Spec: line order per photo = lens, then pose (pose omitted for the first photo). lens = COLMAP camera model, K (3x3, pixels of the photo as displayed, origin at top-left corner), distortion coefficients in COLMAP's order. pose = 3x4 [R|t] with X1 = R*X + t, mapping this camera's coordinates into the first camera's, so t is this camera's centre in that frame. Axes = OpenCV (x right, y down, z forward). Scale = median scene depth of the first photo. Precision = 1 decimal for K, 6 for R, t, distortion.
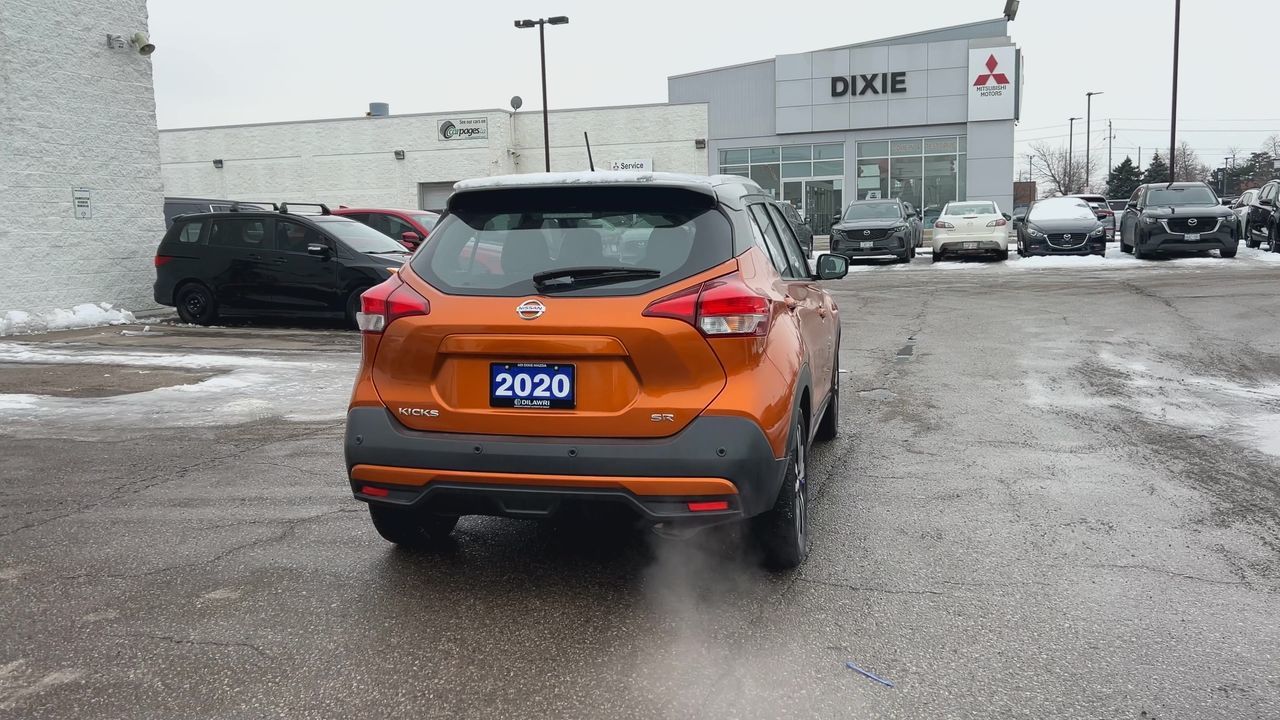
lens RADIAL K [[1056.6, 0, 638.2], [0, 1056.6, 357.4], [0, 0, 1]] dist [0.078956, -0.101384]
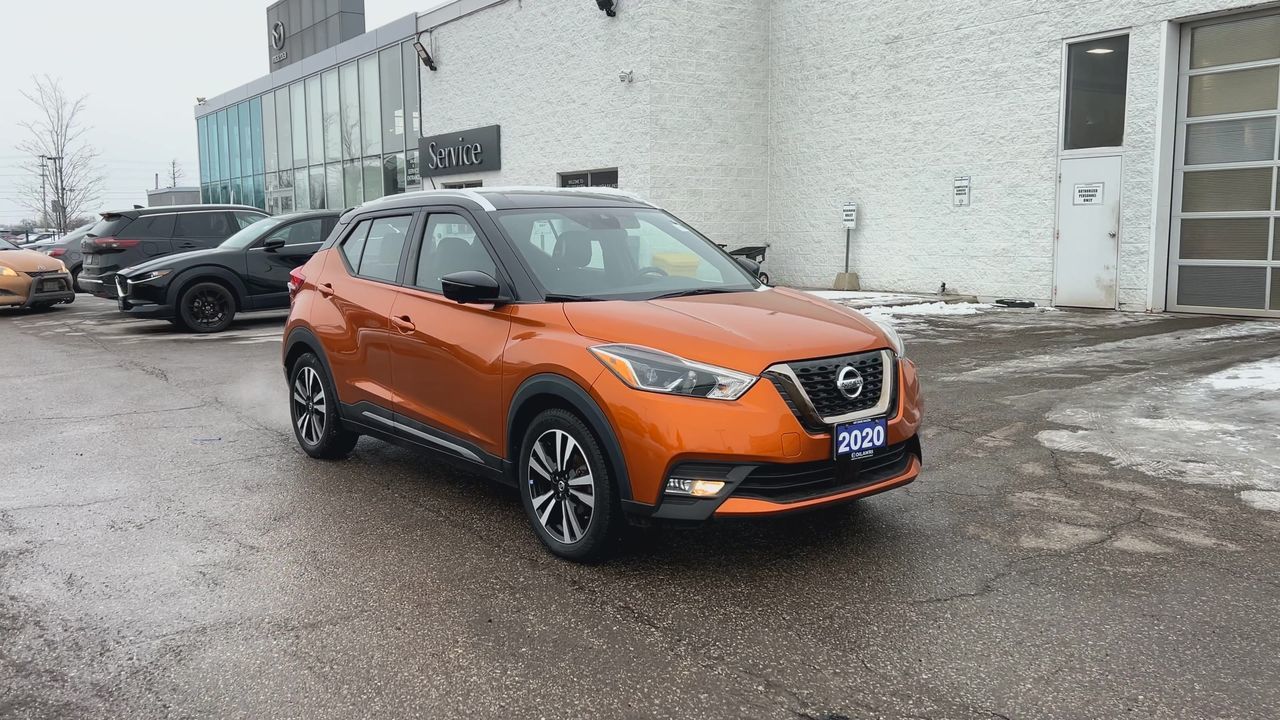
lens RADIAL K [[1056.6, 0, 643.2], [0, 1056.6, 344.5], [0, 0, 1]] dist [0.078956, -0.101384]
pose [[-0.607816, 0.115679, -0.785607, 0.853954], [-0.068104, 0.978093, 0.196713, -0.243154], [0.791152, 0.173068, -0.586622, 1.832983]]
